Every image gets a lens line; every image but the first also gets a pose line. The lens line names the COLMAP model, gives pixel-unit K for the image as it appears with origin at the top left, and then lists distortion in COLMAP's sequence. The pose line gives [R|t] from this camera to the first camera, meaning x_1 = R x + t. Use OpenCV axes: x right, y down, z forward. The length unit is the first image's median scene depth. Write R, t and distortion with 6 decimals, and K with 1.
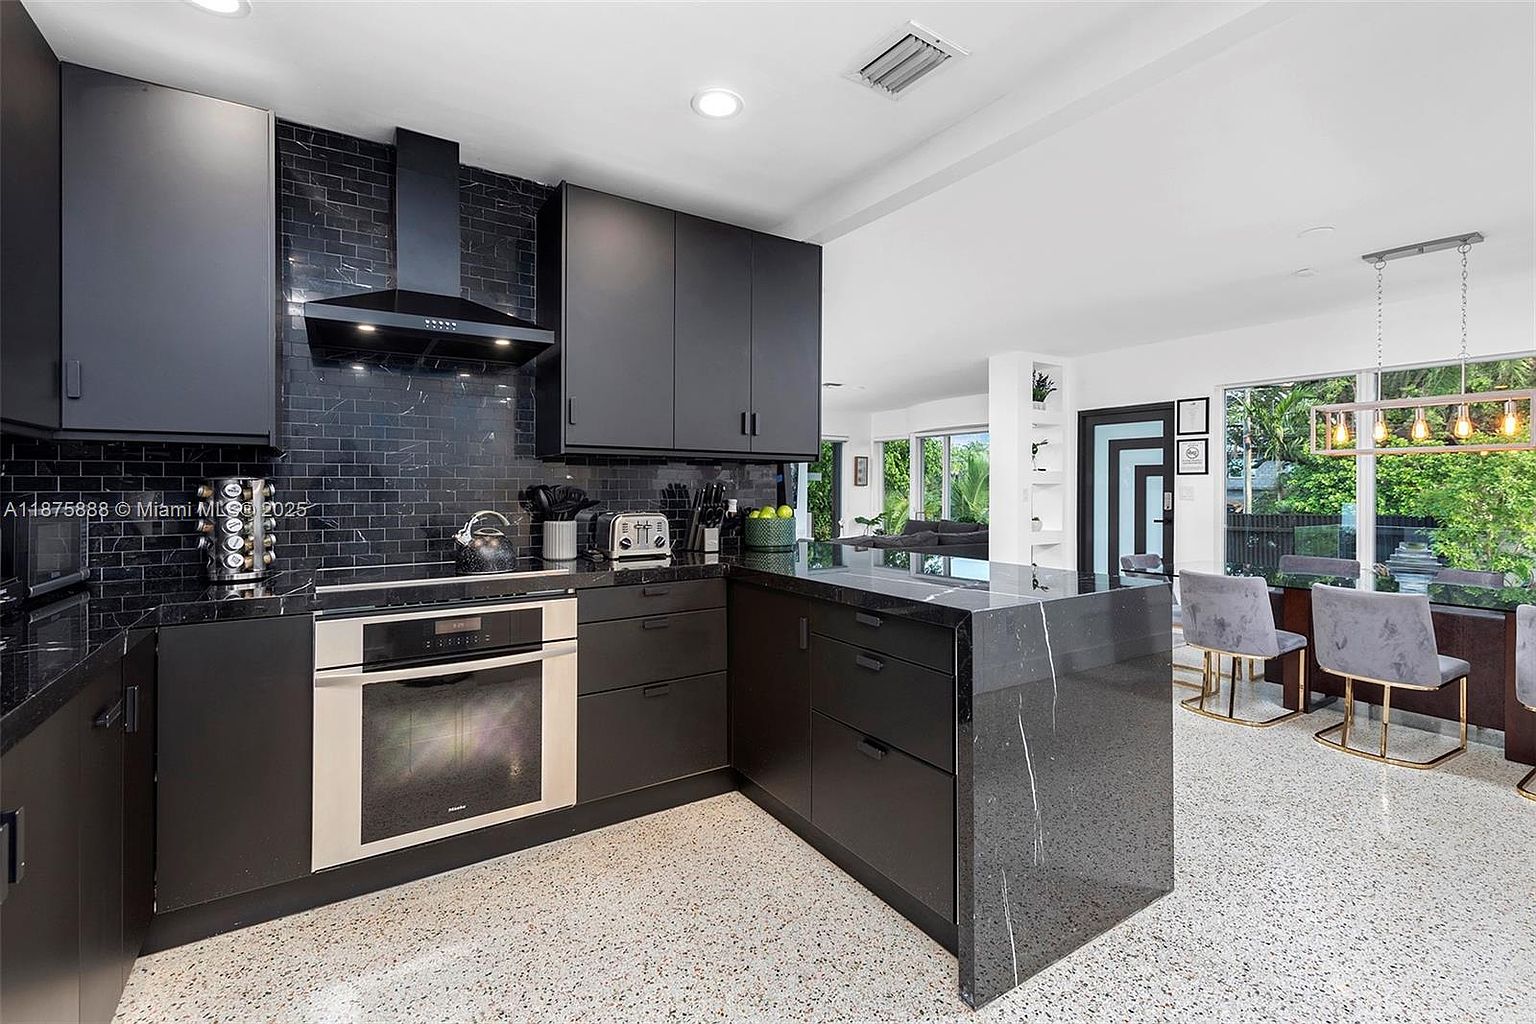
lens RADIAL K [[663.2, 0, 764.8], [0, 663.2, 484.3], [0, 0, 1]] dist [0.001754, -0.000639]
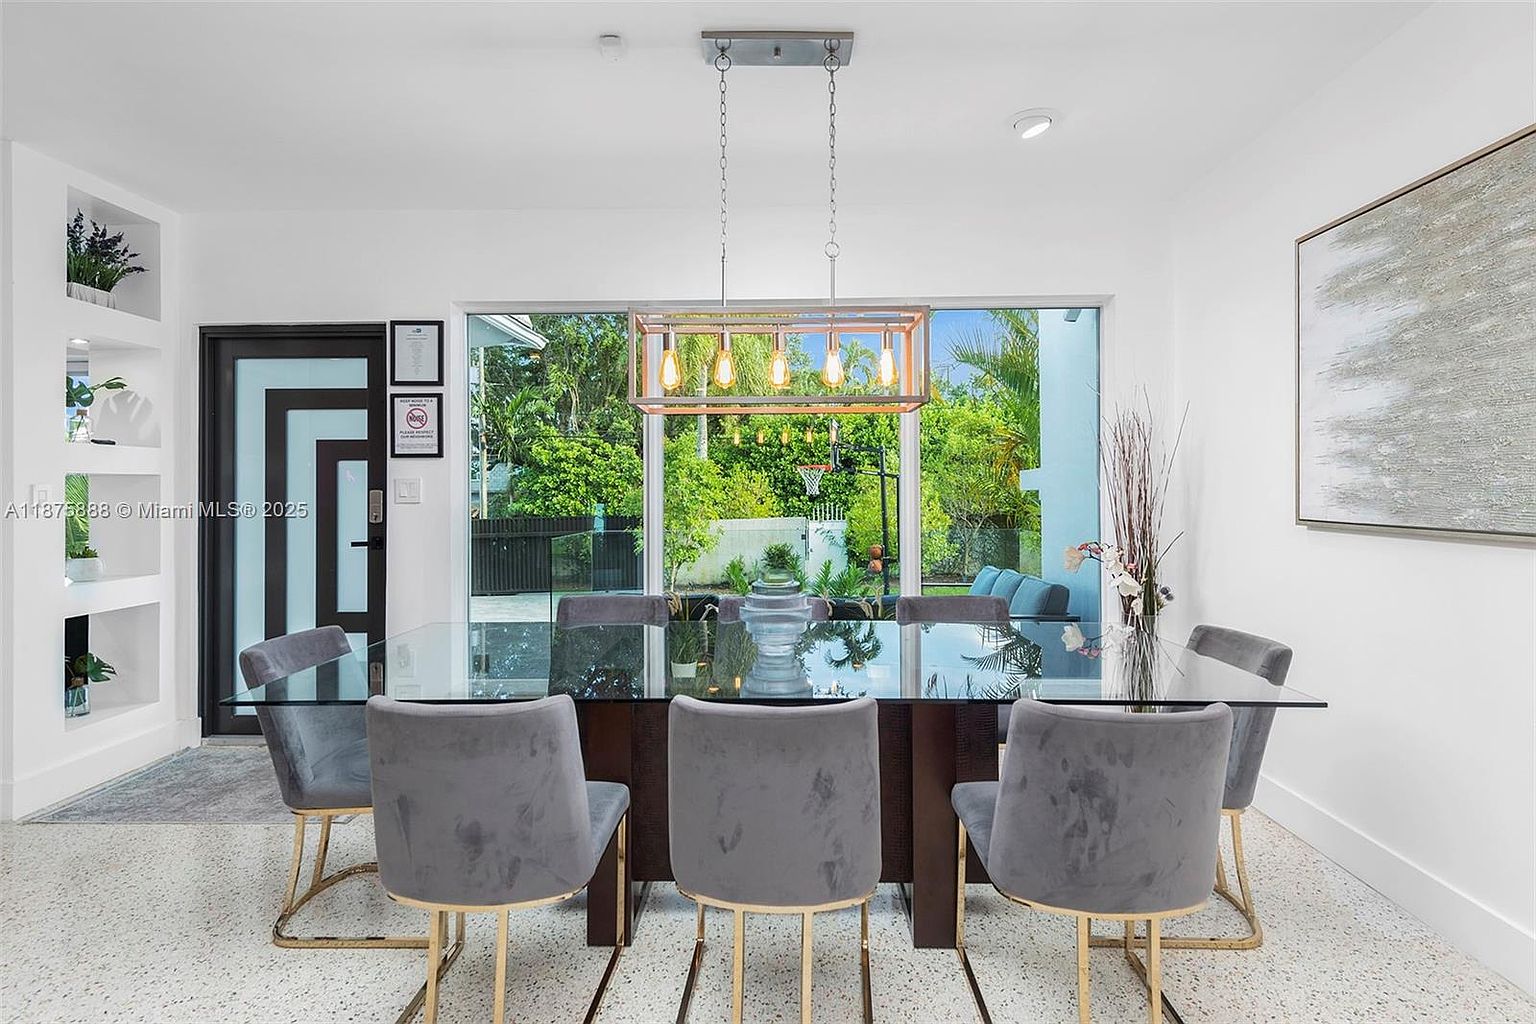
lens RADIAL K [[778.0, 0, 775.5], [0, 778.0, 492.8], [0, 0, 1]] dist [0.000025, 0.000008]
pose [[0.548178, -0.007939, 0.836324, 0.241410], [0.003165, 0.999967, 0.007417, 0.010018], [-0.836356, -0.001419, 0.548185, 0.358177]]
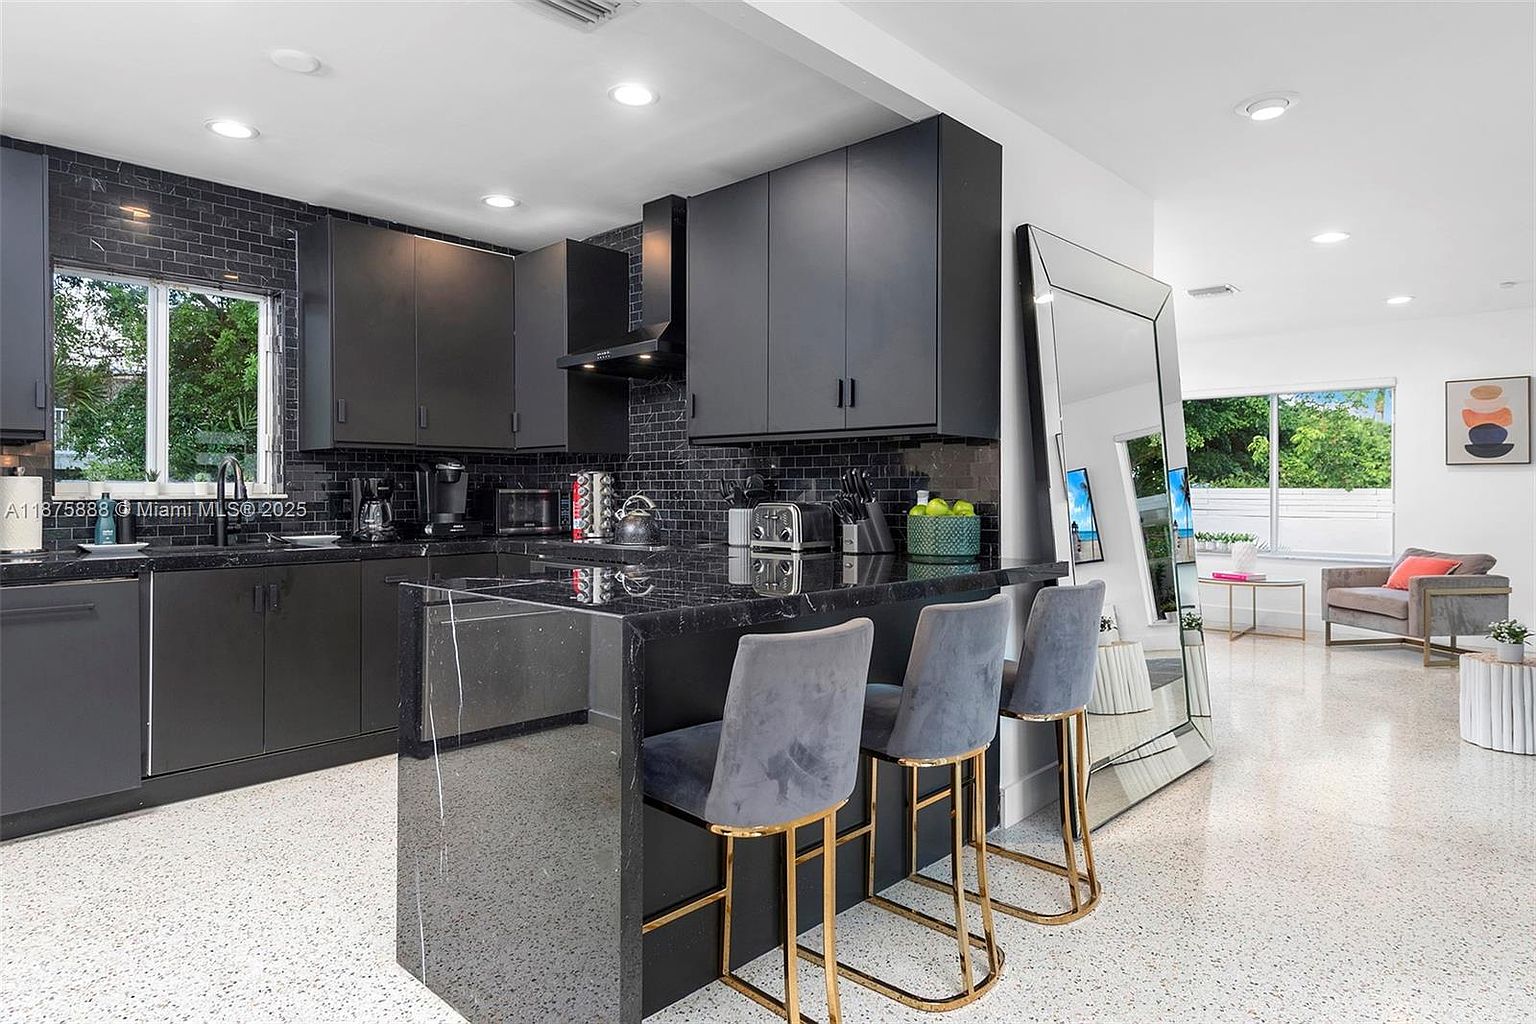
lens RADIAL K [[894.3, 0, 767.6], [0, 894.3, 506.8], [0, 0, 1]] dist [0.001685, -0.002370]
pose [[0.241904, 0.018915, -0.970116, 0.470168], [0.005369, 0.999769, 0.020832, 0.010263], [0.970285, -0.010247, 0.241746, 0.309394]]
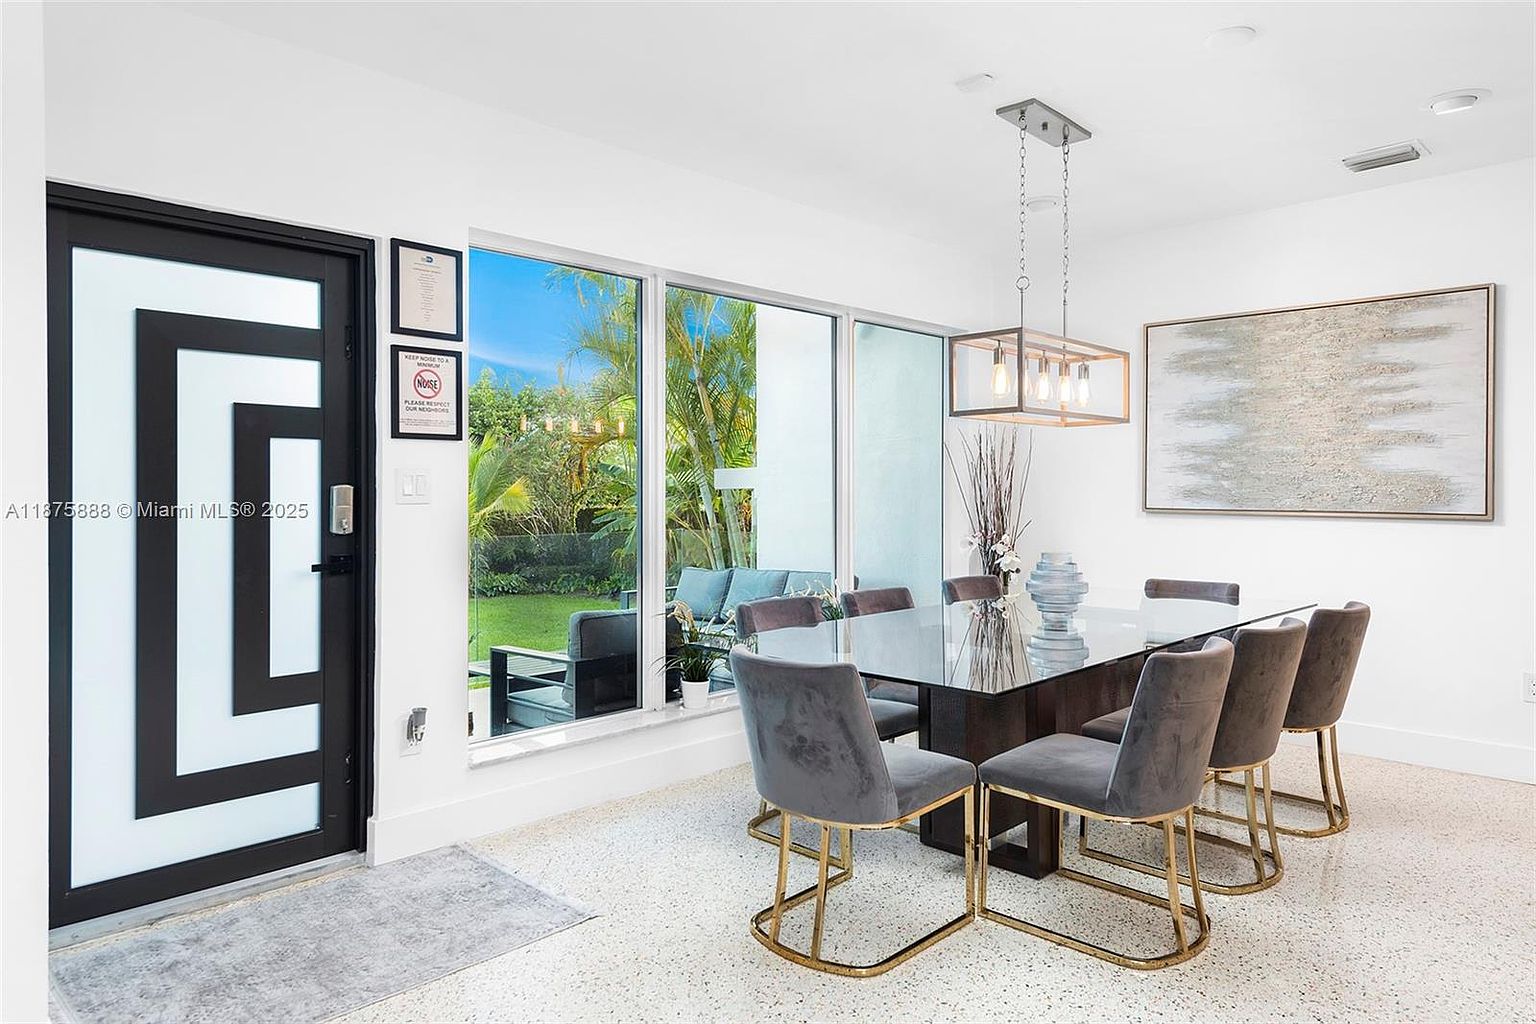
lens RADIAL K [[973.1, 0, 767.7], [0, 973.1, 498.6], [0, 0, 1]] dist [-0.003292, -0.002040]
pose [[-0.230575, -0.012625, 0.972973, 0.035321], [-0.003117, 0.999920, 0.012236, 0.011659], [-0.973049, -0.000211, -0.230596, 0.857307]]
